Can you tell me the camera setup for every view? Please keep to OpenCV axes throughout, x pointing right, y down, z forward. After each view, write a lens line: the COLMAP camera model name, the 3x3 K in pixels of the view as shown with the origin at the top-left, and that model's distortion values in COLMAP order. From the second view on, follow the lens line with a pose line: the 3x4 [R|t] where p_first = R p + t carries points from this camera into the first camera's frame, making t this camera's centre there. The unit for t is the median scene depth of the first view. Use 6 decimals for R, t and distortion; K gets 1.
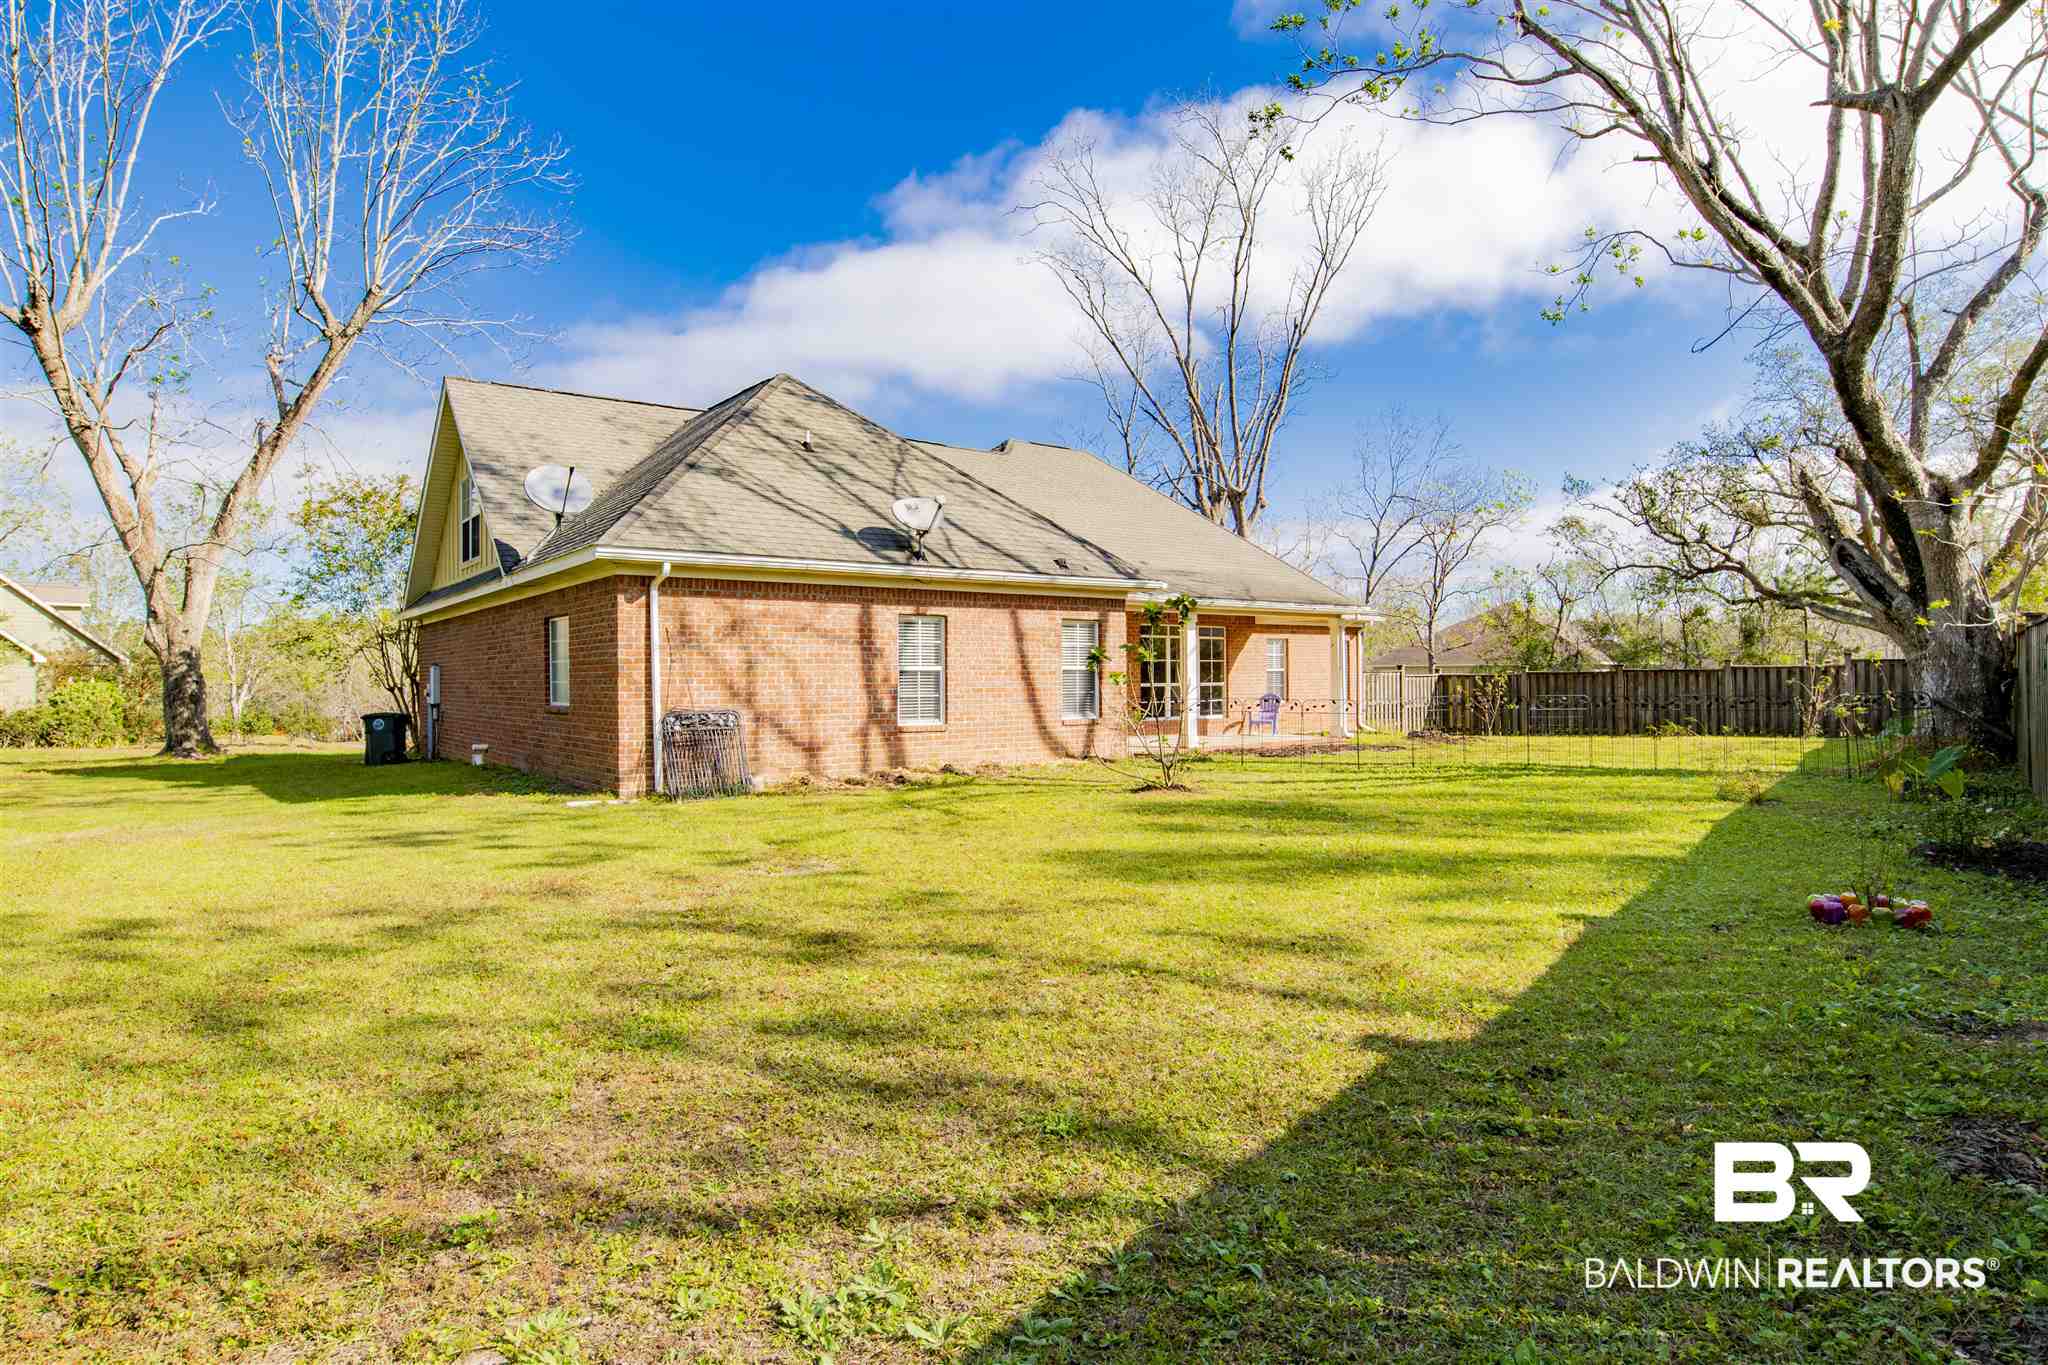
lens RADIAL K [[1130.0, 0, 1024.0], [0, 1130.0, 682.5], [0, 0, 1]] dist [-0.028750, 0.000678]
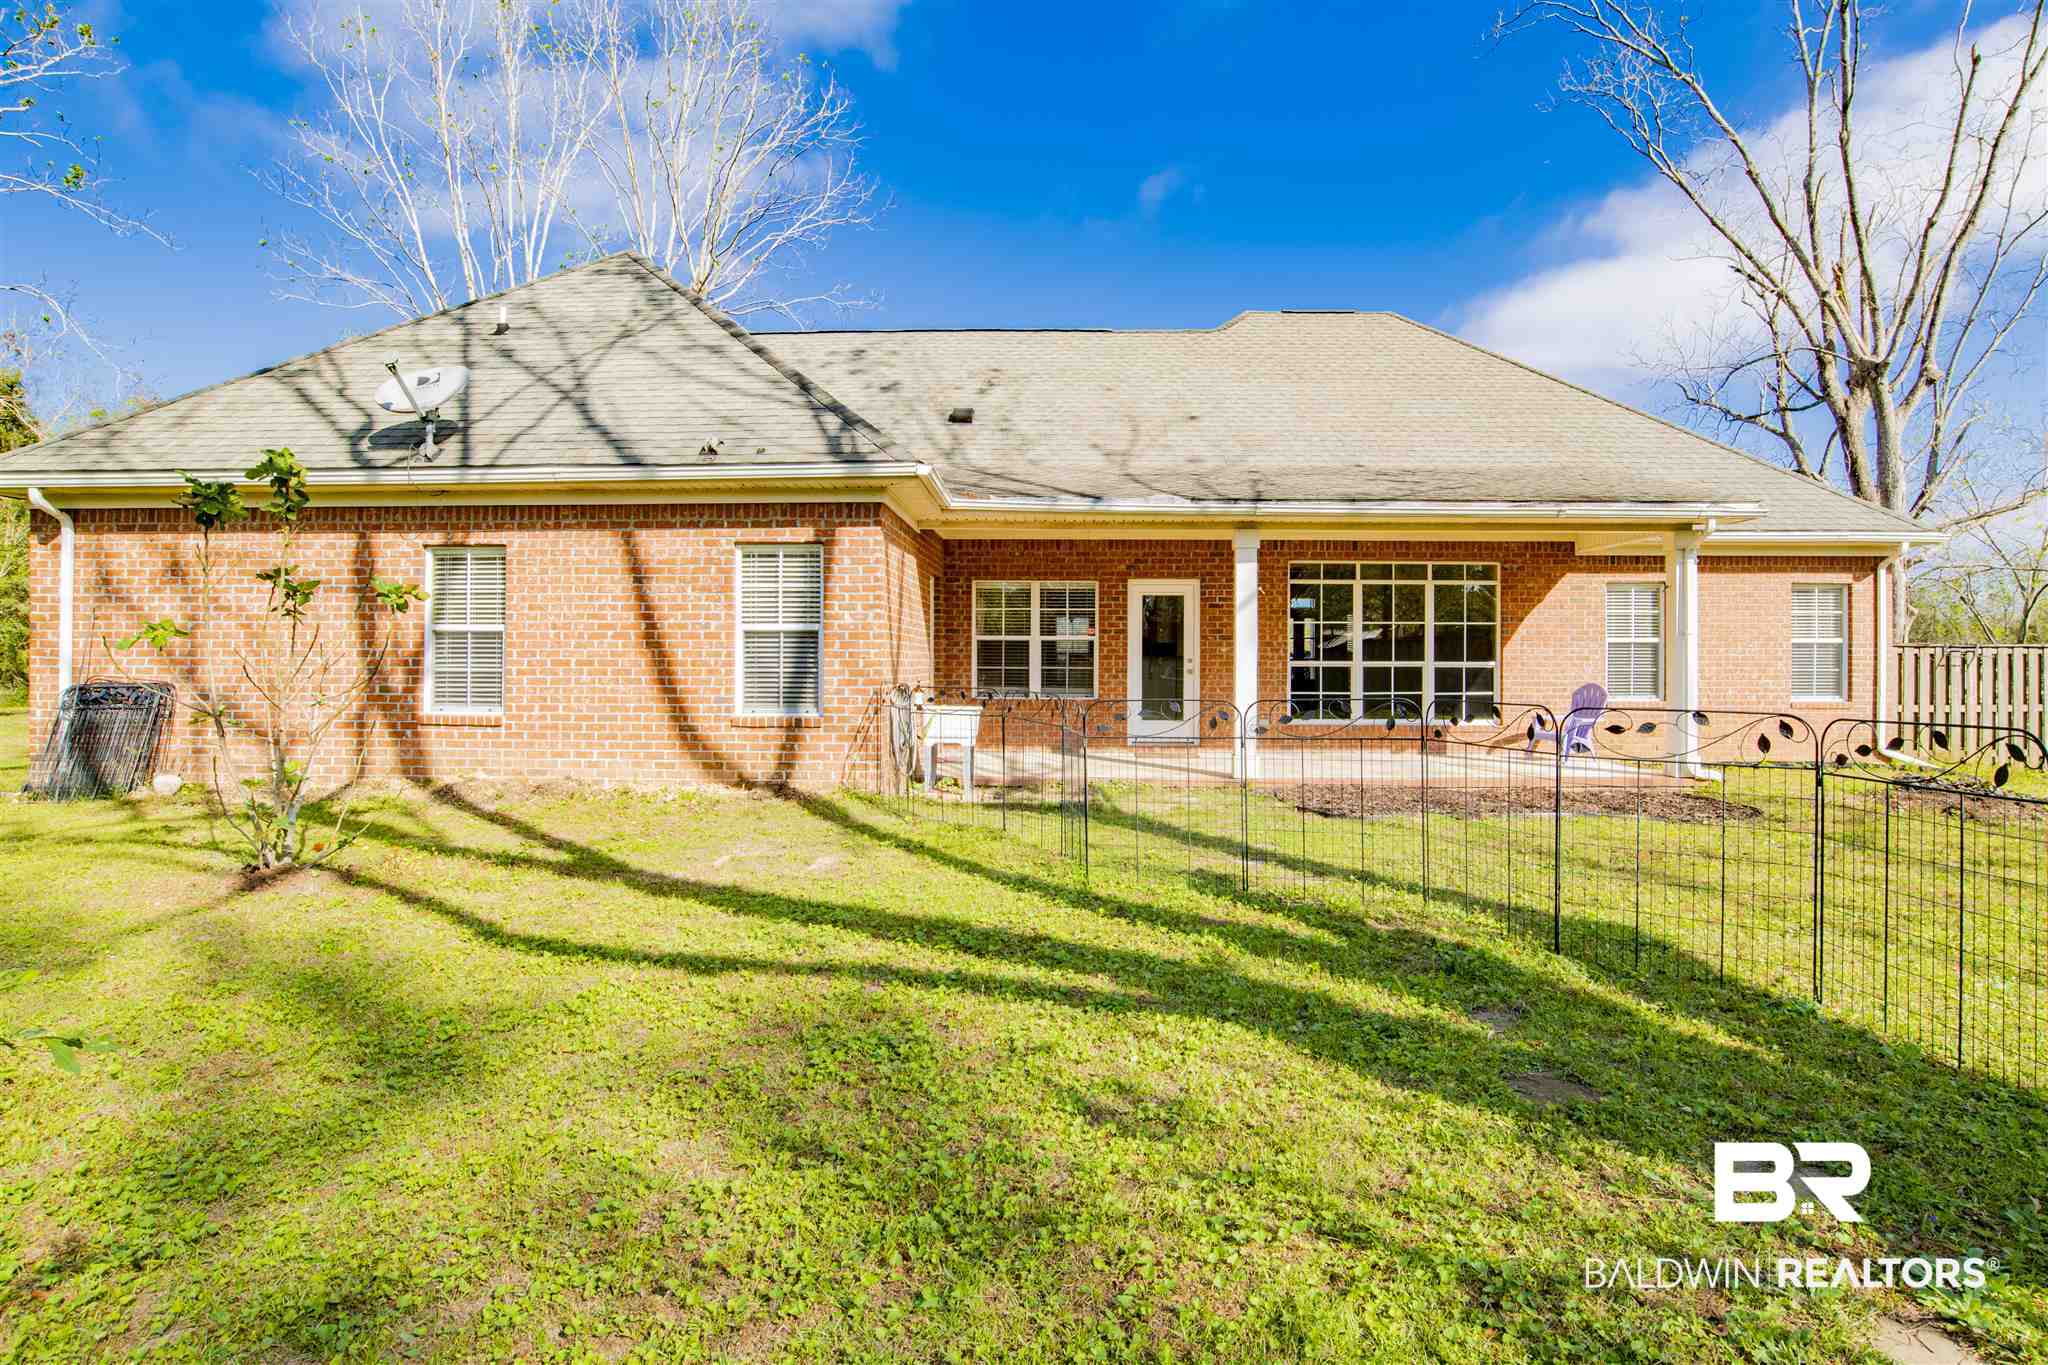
lens RADIAL K [[1082.7, 0, 1024.0], [0, 1082.7, 682.5], [0, 0, 1]] dist [-0.086129, 0.039195]
pose [[0.777990, 0.027105, -0.627691, 0.505947], [-0.013335, 0.999556, 0.026634, -0.001350], [0.628135, -0.012350, 0.778007, 0.676414]]
